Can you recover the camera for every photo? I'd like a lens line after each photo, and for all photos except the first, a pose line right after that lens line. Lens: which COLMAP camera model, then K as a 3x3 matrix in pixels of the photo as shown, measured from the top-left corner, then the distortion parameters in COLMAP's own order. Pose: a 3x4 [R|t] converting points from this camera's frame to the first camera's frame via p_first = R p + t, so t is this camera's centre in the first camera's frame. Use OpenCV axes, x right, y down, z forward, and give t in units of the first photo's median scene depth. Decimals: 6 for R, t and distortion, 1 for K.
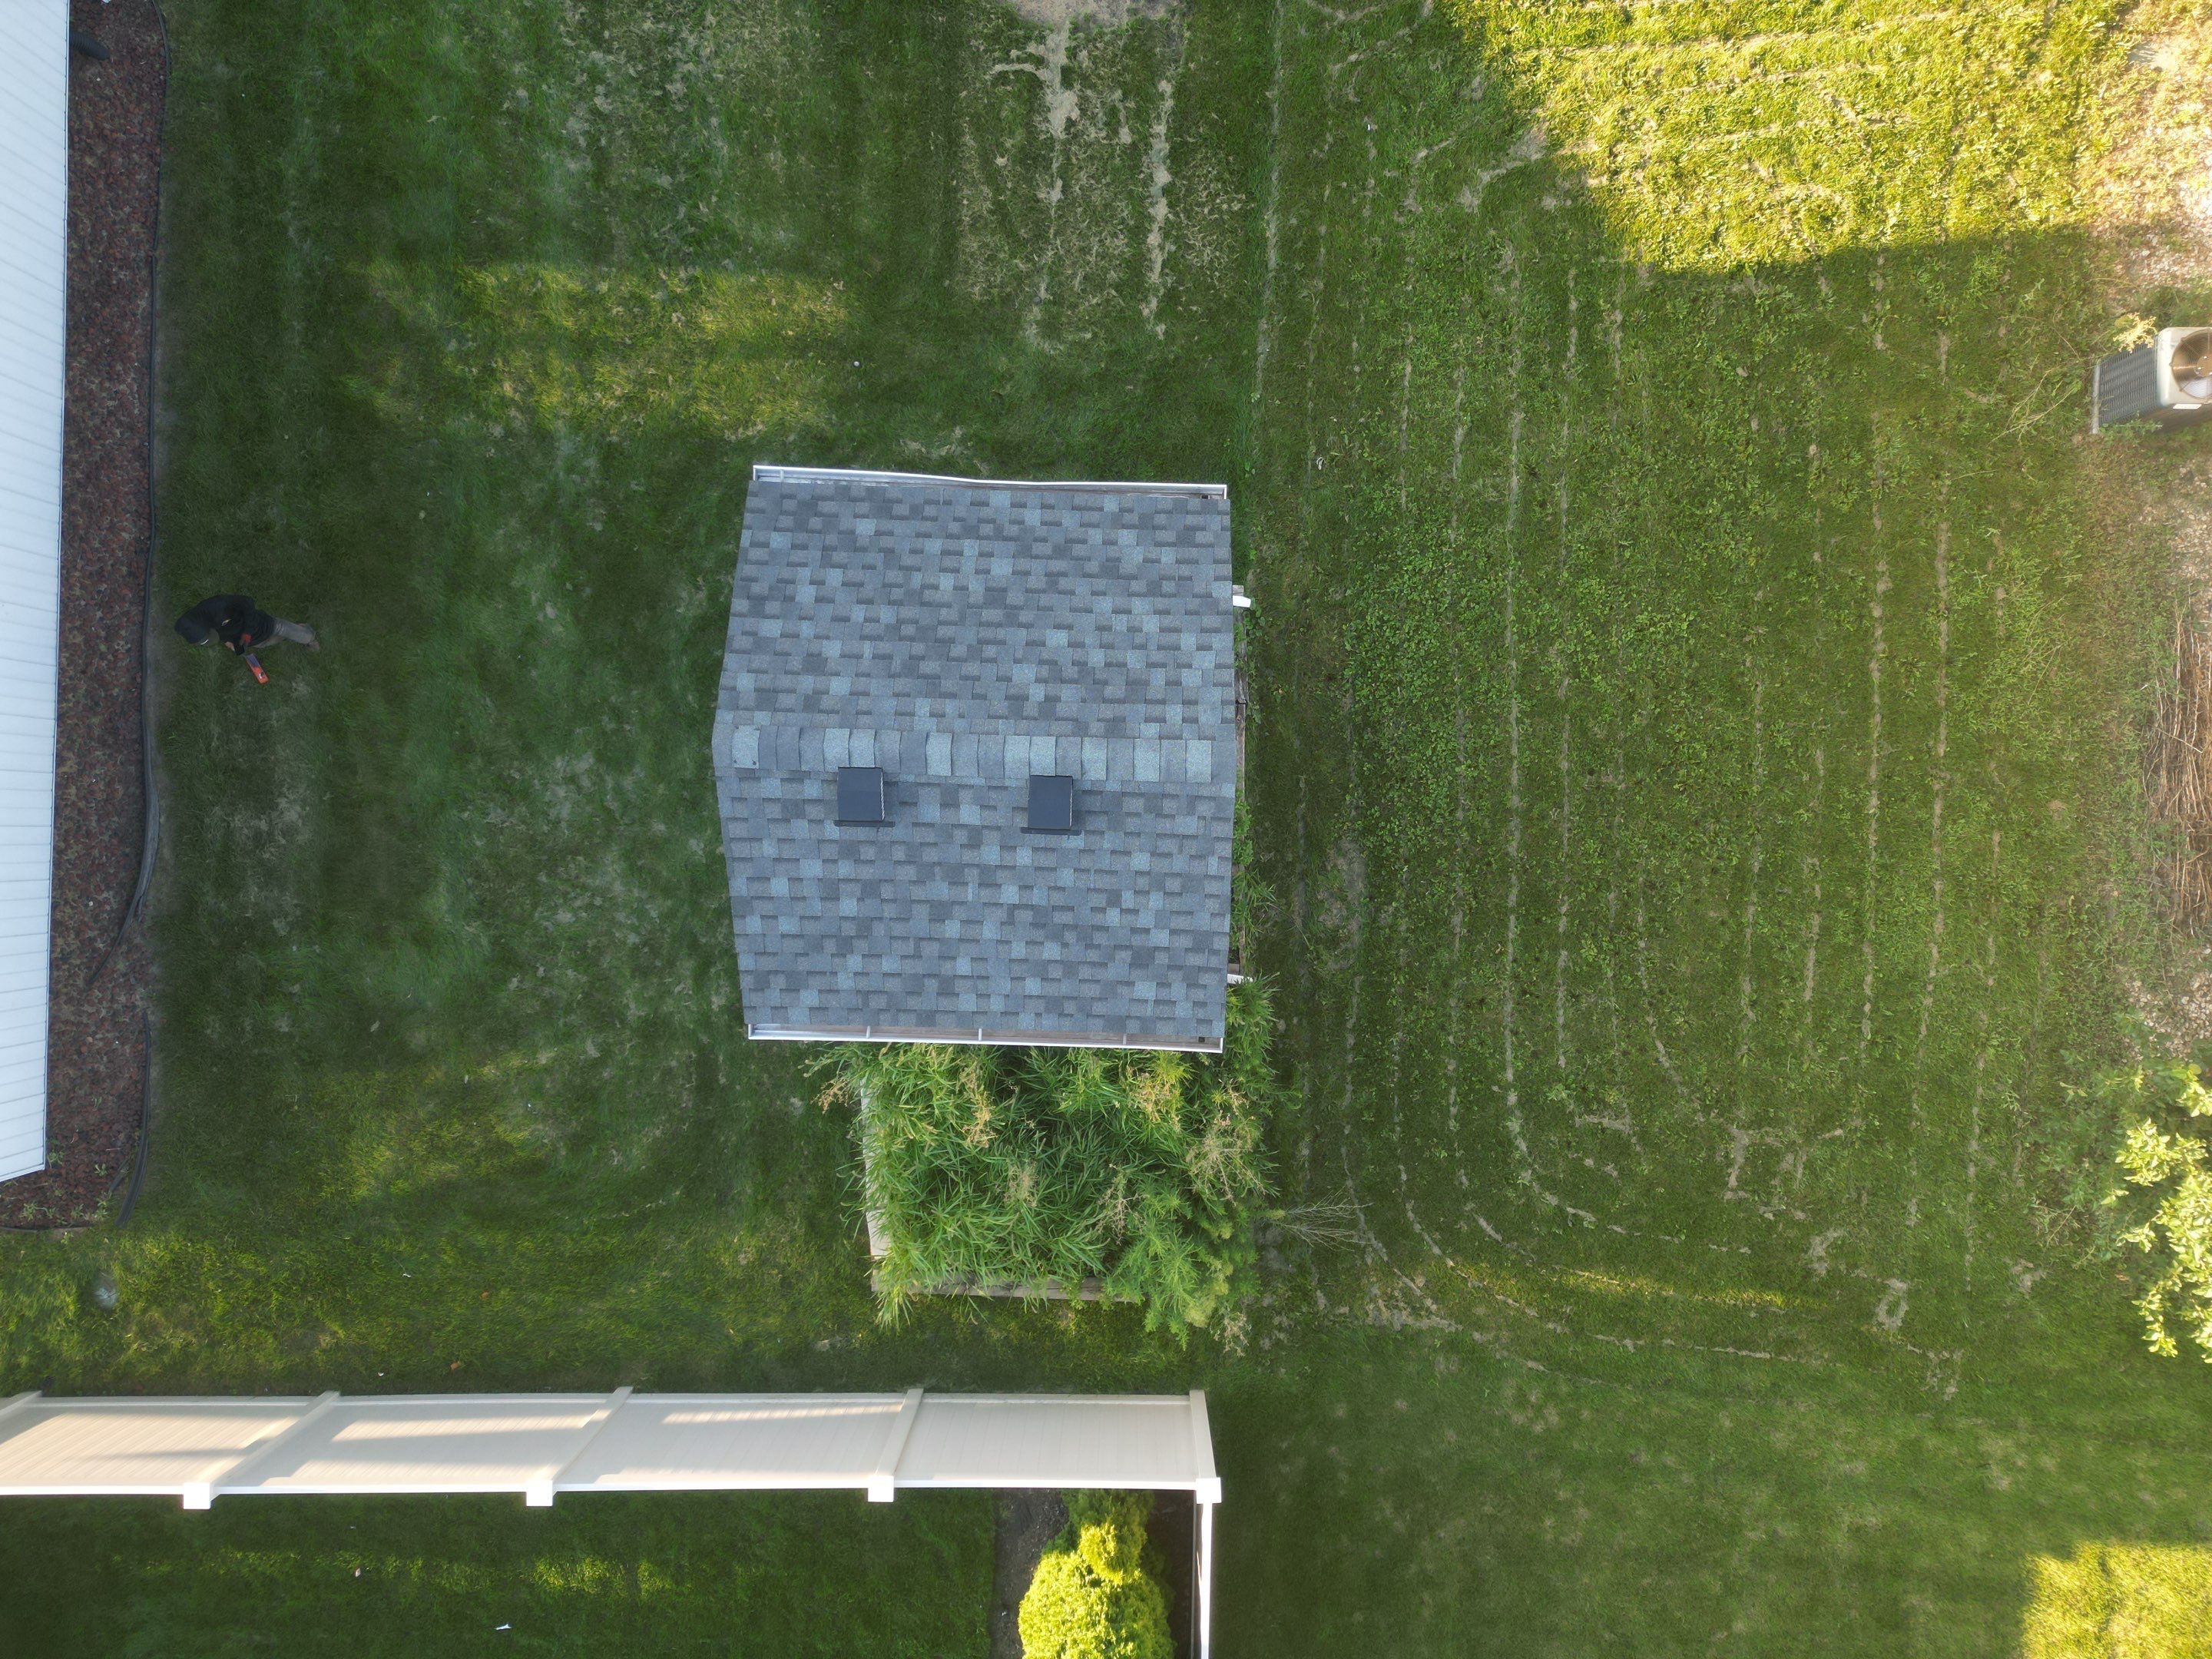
lens RADIAL K [[1552.5, 0, 1108.5], [0, 1552.5, 829.2], [0, 0, 1]] dist [0.071405, -0.063179]
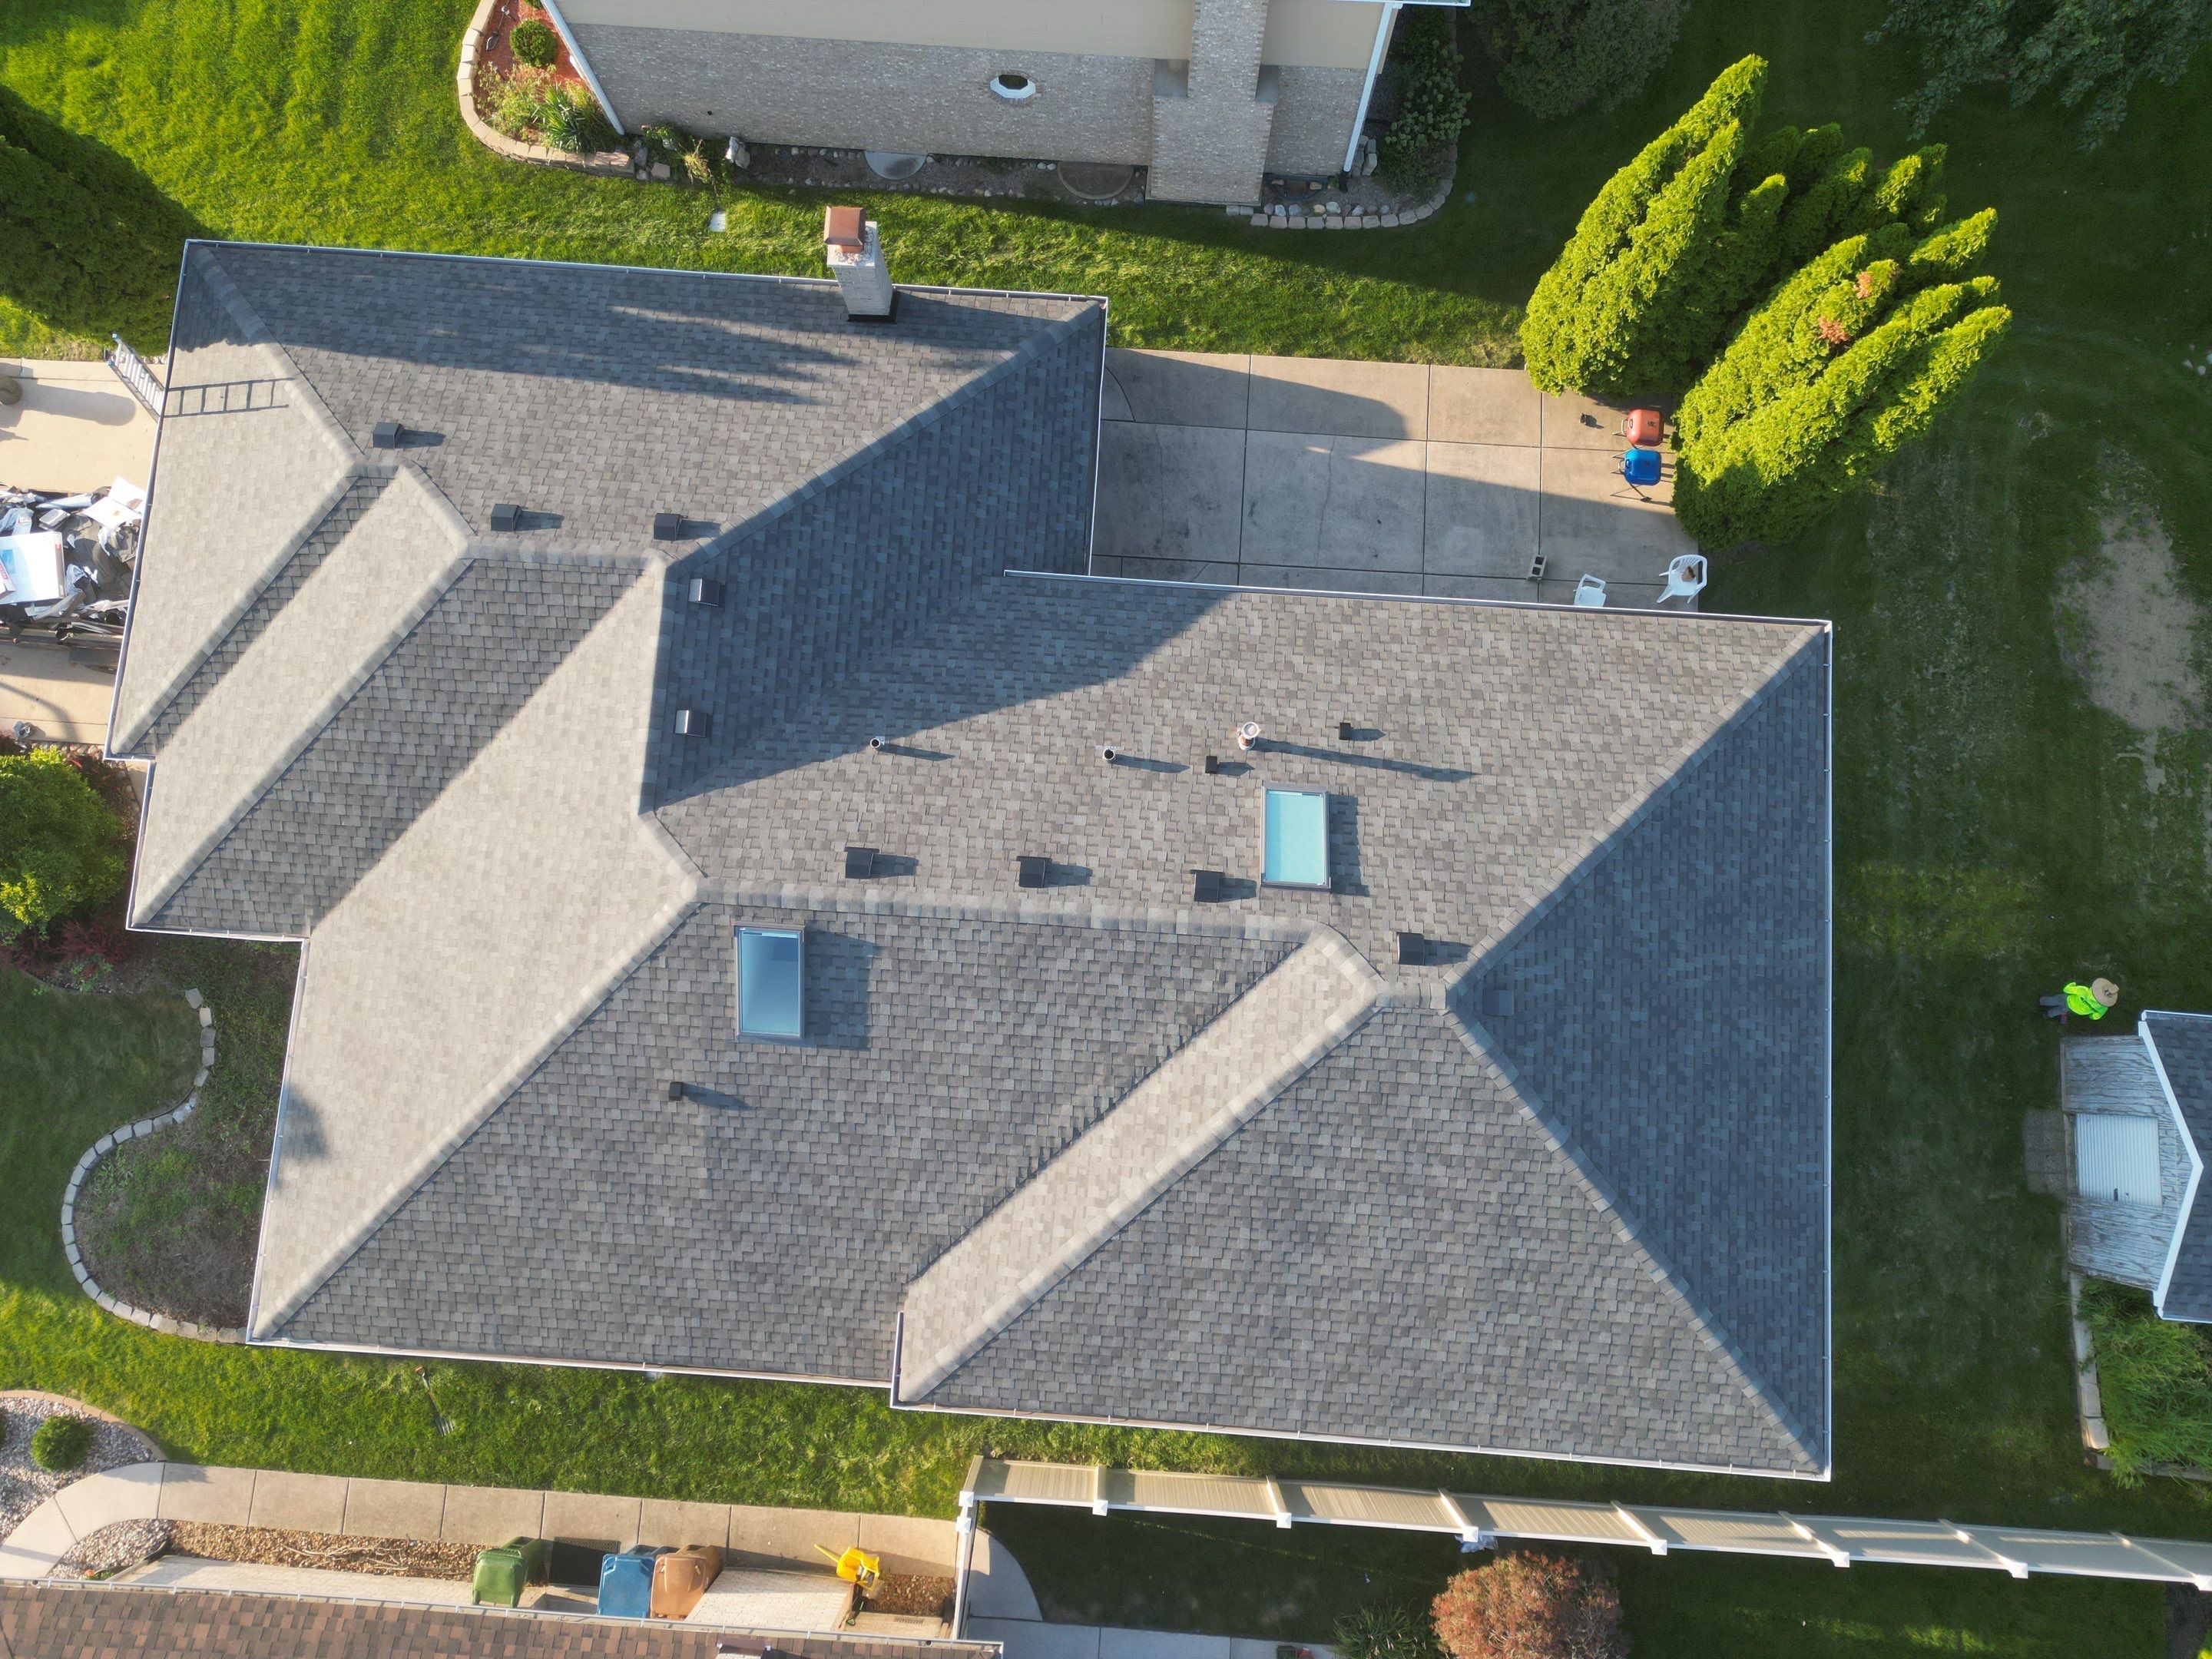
lens RADIAL K [[1552.5, 0, 1108.5], [0, 1552.5, 829.2], [0, 0, 1]] dist [0.071405, -0.063179]
pose [[0.999027, 0.044058, -0.001813, -1.245418], [-0.043926, 0.990766, -0.128268, -0.122641], [-0.003855, 0.128223, 0.991738, -0.788224]]
